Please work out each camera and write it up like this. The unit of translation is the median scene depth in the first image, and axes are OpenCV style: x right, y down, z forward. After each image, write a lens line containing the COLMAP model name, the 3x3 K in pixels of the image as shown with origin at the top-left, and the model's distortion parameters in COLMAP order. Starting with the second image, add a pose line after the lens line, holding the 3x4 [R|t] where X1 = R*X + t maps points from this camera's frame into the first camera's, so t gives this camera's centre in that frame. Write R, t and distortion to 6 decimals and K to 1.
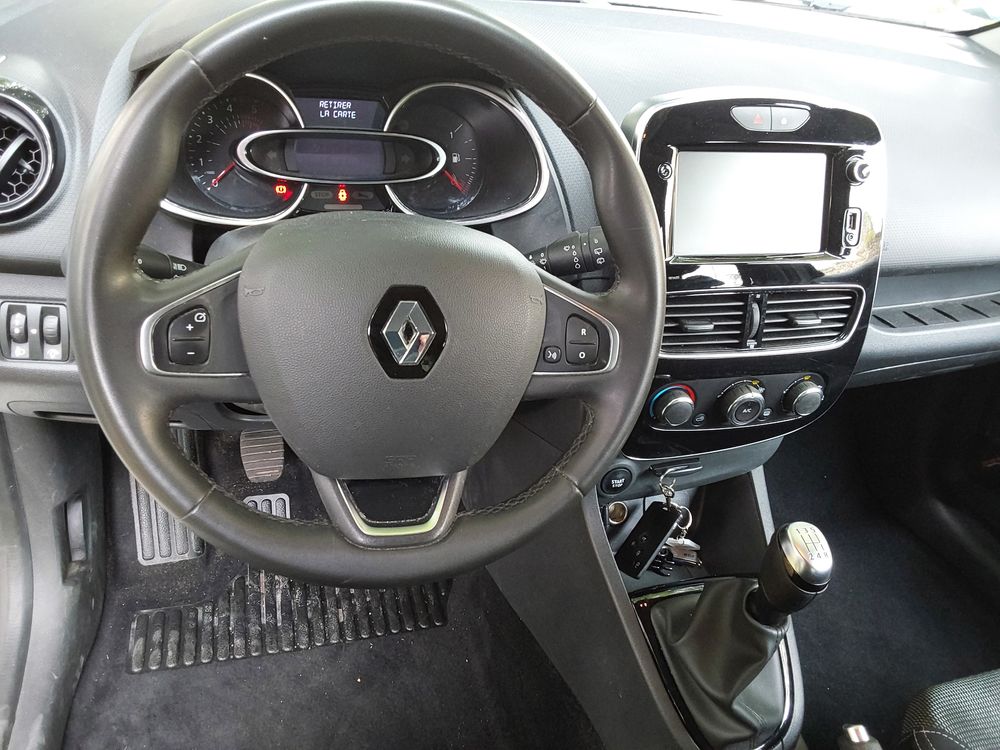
lens RADIAL K [[868.2, 0, 496.8], [0, 868.2, 378.5], [0, 0, 1]] dist [0.158320, -0.258485]
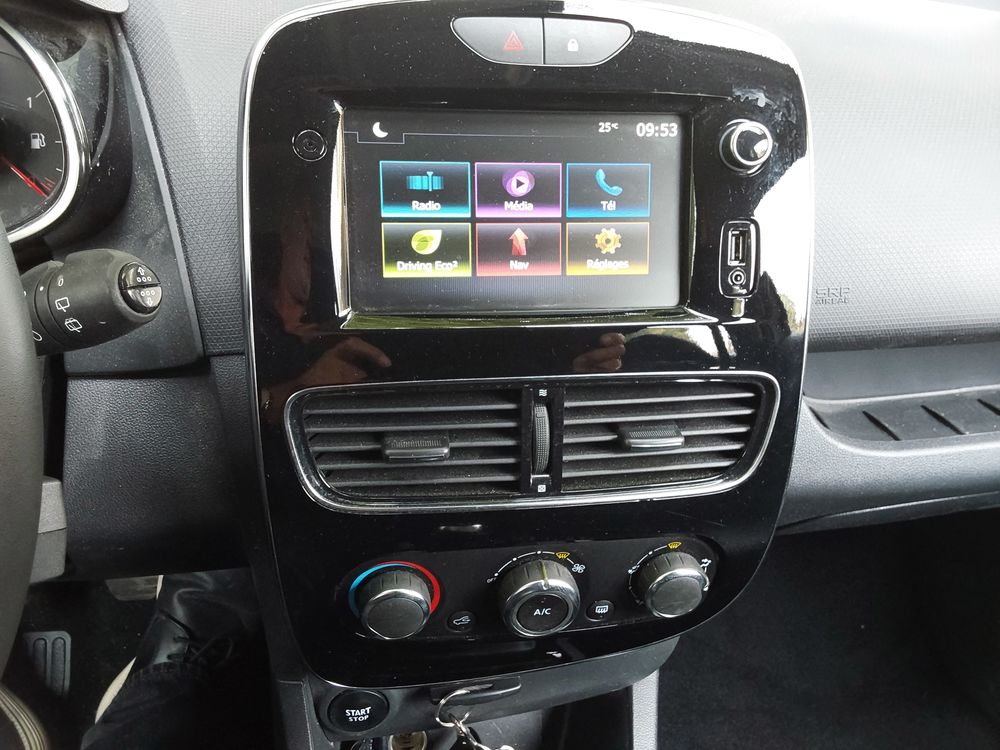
lens RADIAL K [[868.2, 0, 496.8], [0, 868.2, 378.5], [0, 0, 1]] dist [0.158320, -0.258485]
pose [[0.987505, 0.010642, -0.157231, 0.344495], [-0.019058, 0.998459, -0.052115, -0.073591], [0.156434, 0.054461, 0.986186, 0.490161]]
